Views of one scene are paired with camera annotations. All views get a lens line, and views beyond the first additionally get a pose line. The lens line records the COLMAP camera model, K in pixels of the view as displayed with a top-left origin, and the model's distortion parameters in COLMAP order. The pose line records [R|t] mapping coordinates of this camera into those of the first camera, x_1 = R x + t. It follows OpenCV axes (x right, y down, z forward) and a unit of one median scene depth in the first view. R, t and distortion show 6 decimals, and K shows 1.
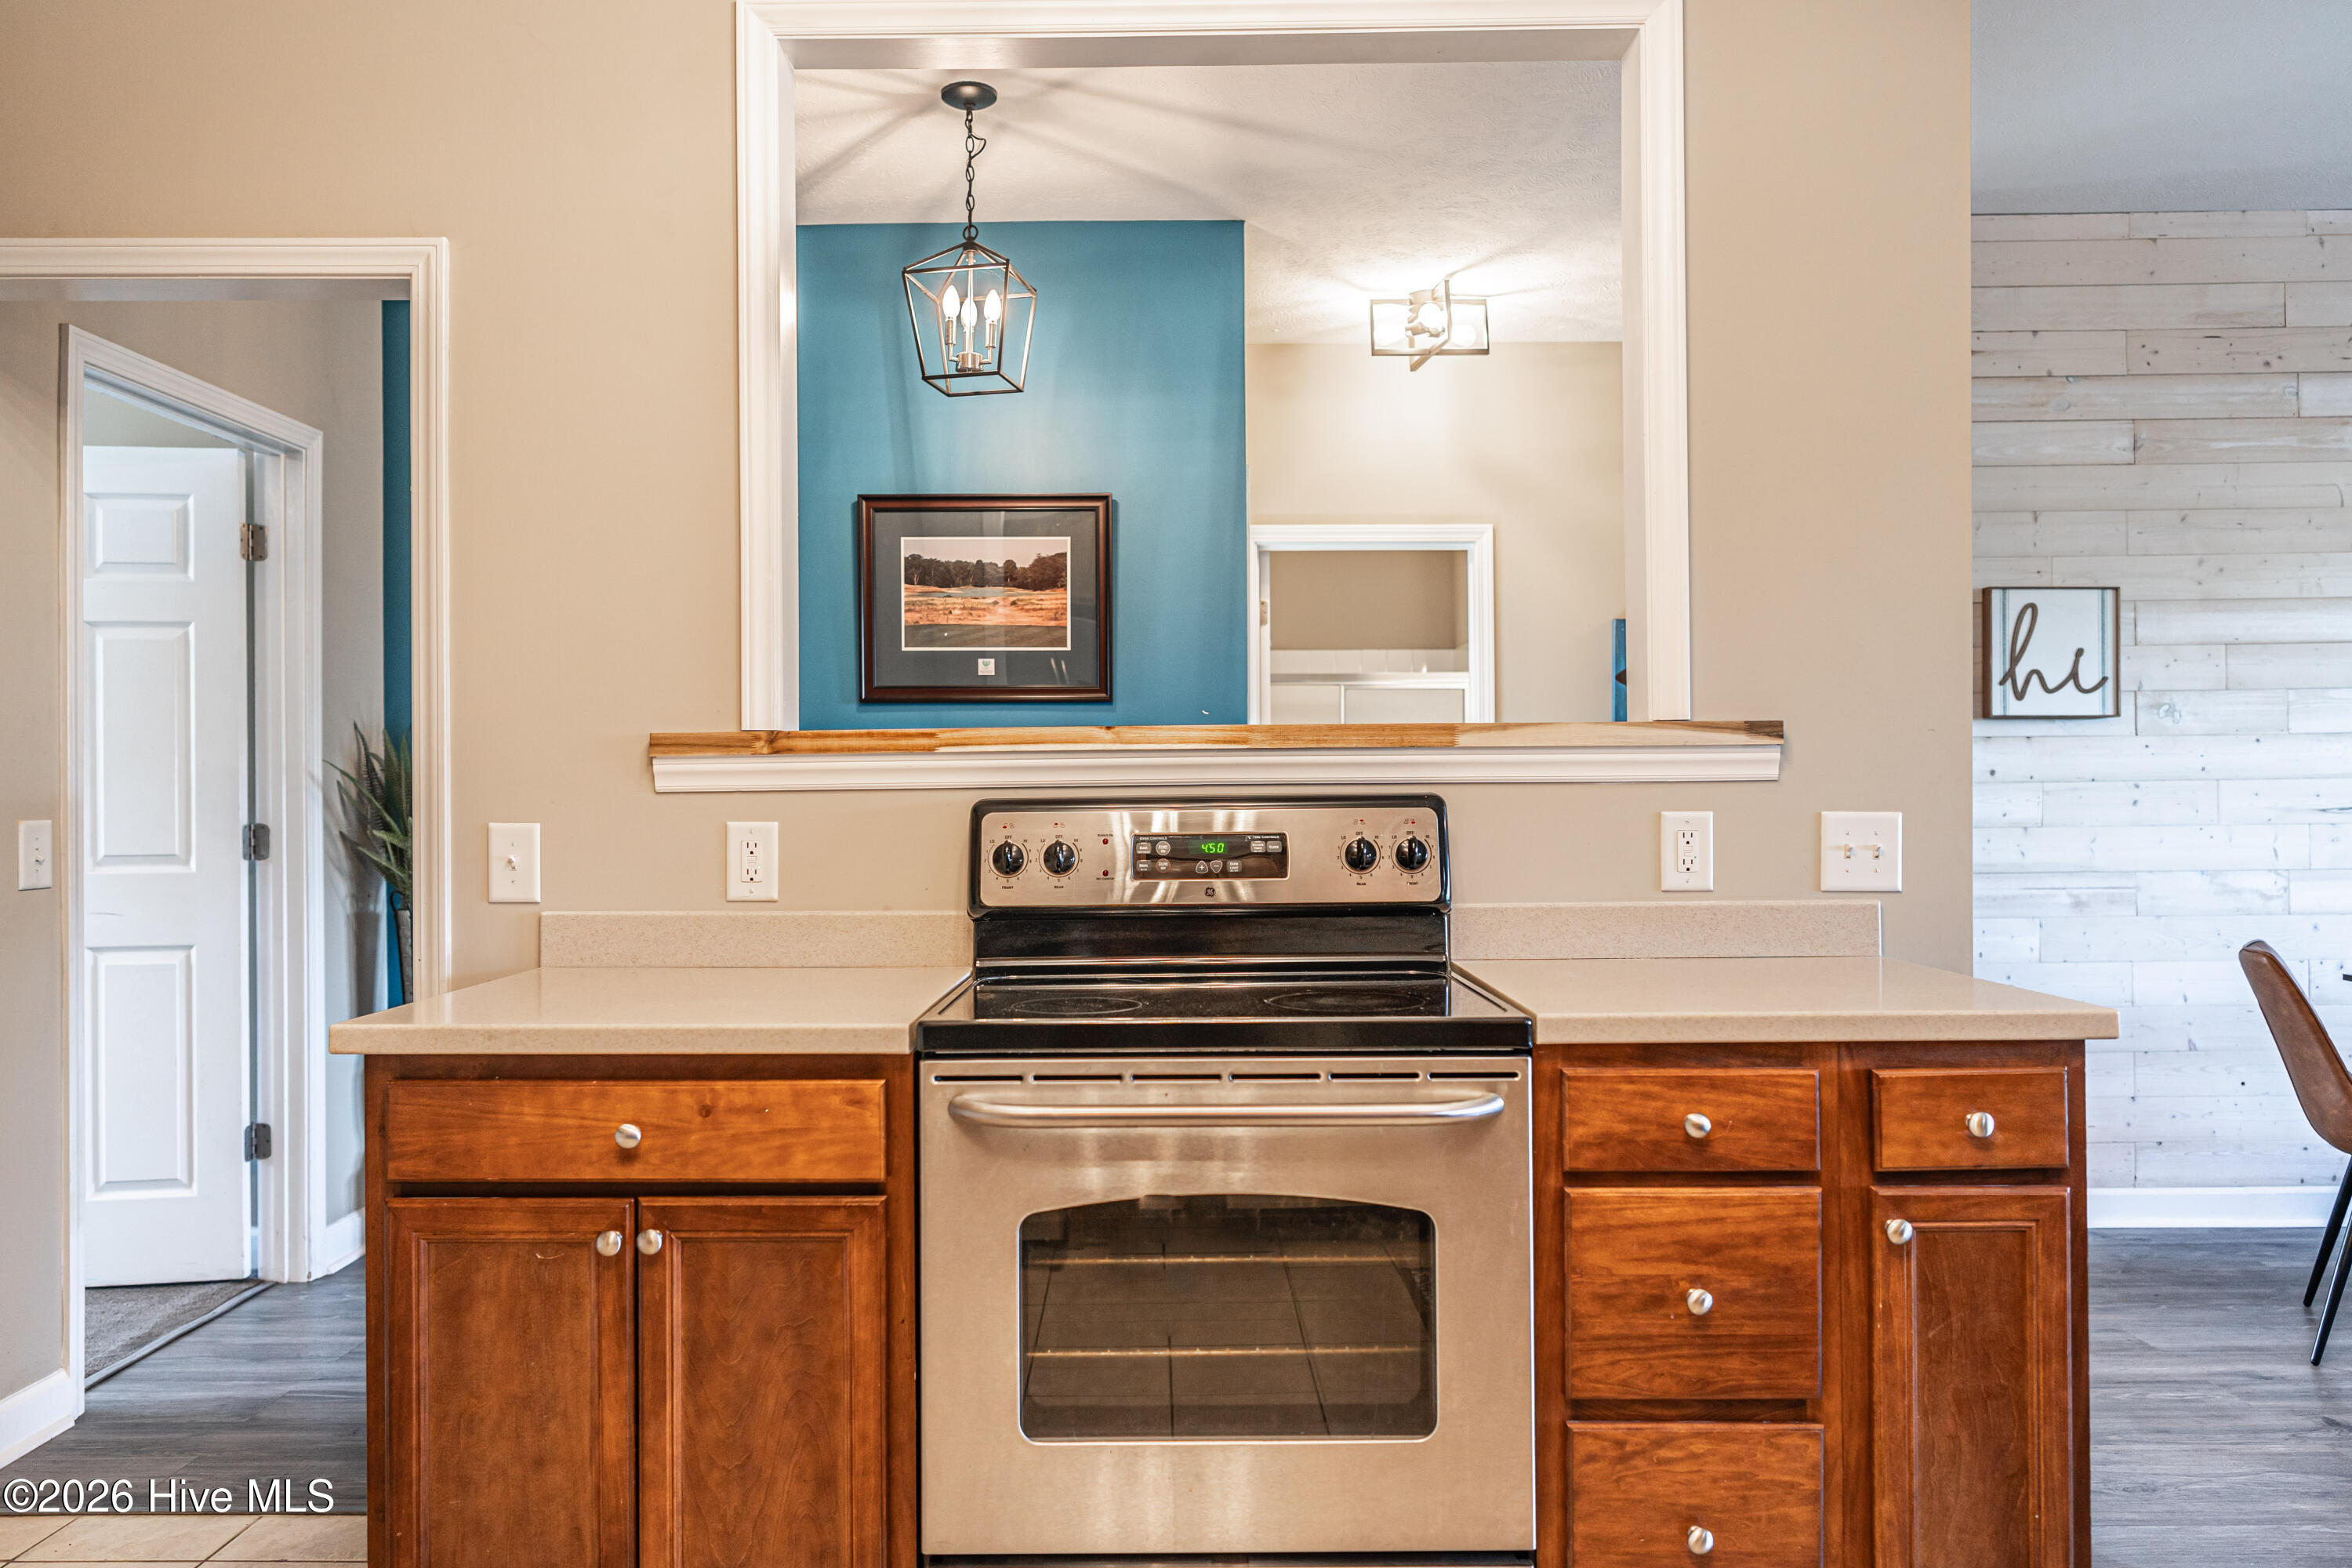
lens RADIAL K [[1572.2, 0, 1170.0], [0, 1572.2, 795.5], [0, 0, 1]] dist [-0.004937, 0.007895]
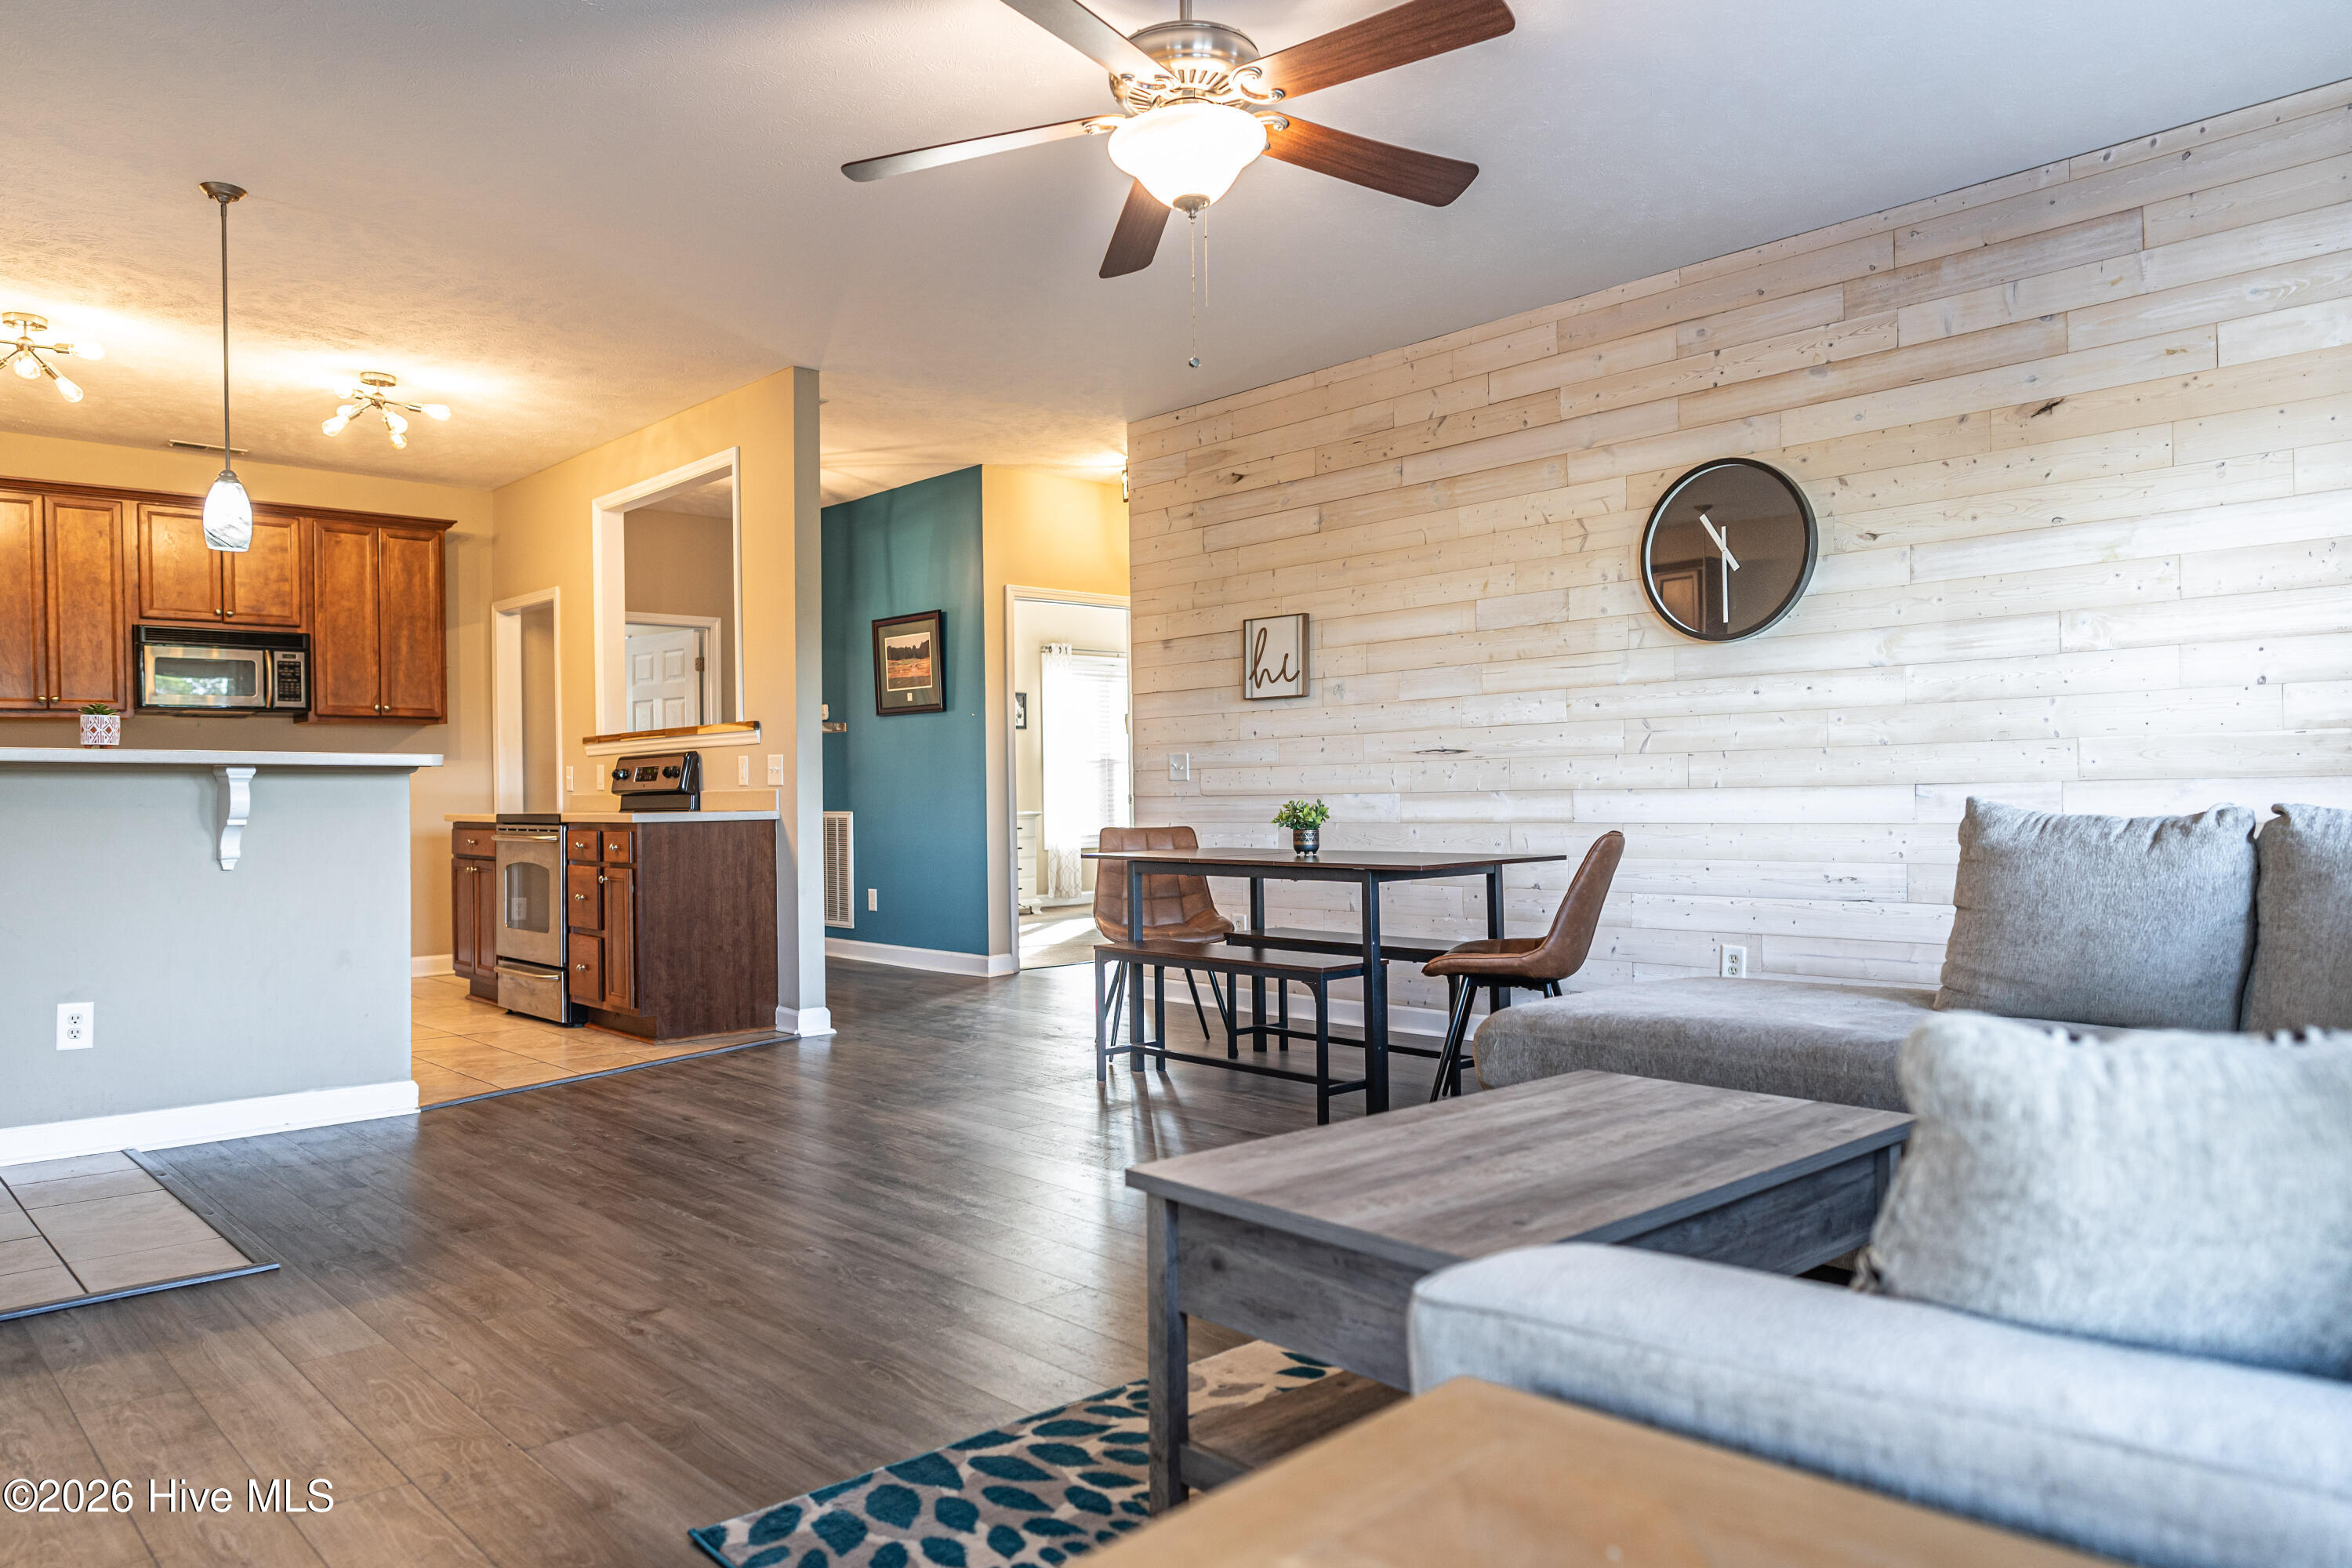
lens RADIAL K [[1572.2, 0, 1153.0], [0, 1572.2, 790.8], [0, 0, 1]] dist [-0.004937, 0.007895]
pose [[0.674660, -0.002410, -0.738124, 2.791783], [0.006047, 0.999979, 0.002262, 0.067875], [0.738104, -0.005989, 0.674661, -0.289052]]
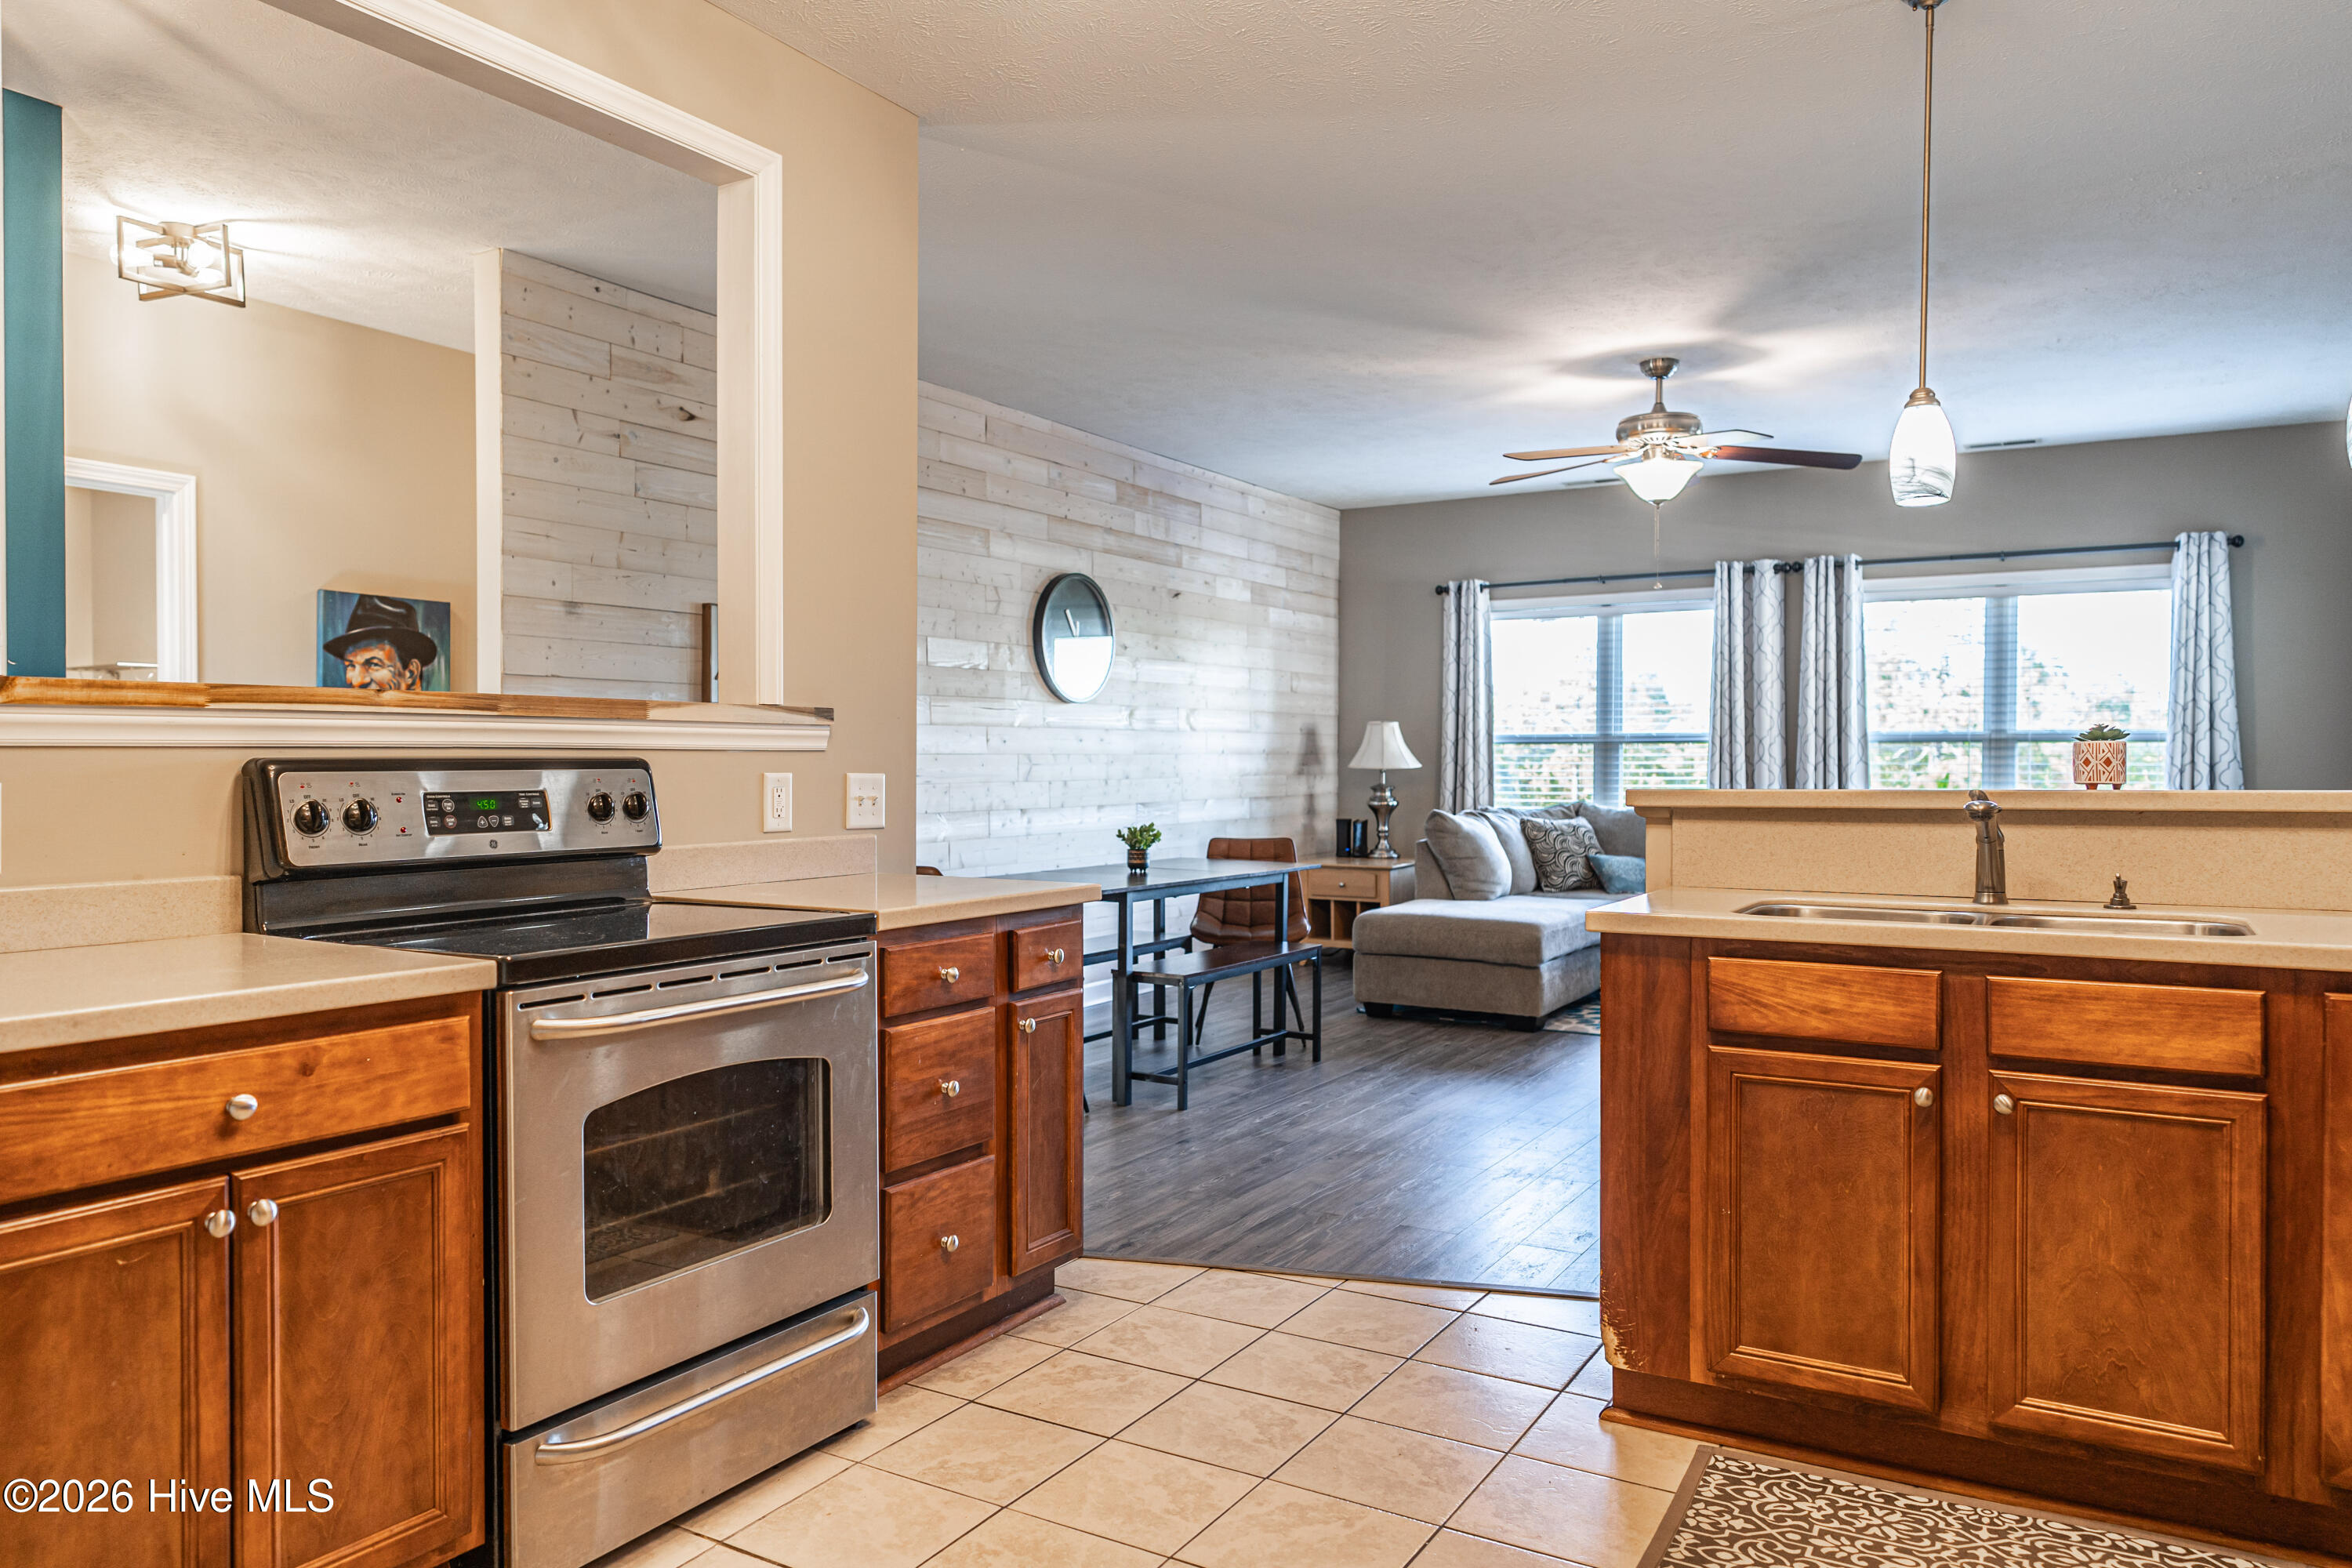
lens RADIAL K [[1572.2, 0, 1150.5], [0, 1572.2, 789.3], [0, 0, 1]] dist [-0.004937, 0.007895]
pose [[0.520943, -0.006679, 0.853566, -0.661317], [-0.004377, 0.999935, 0.010495, 0.008706], [-0.853580, -0.009203, 0.520880, 0.025566]]
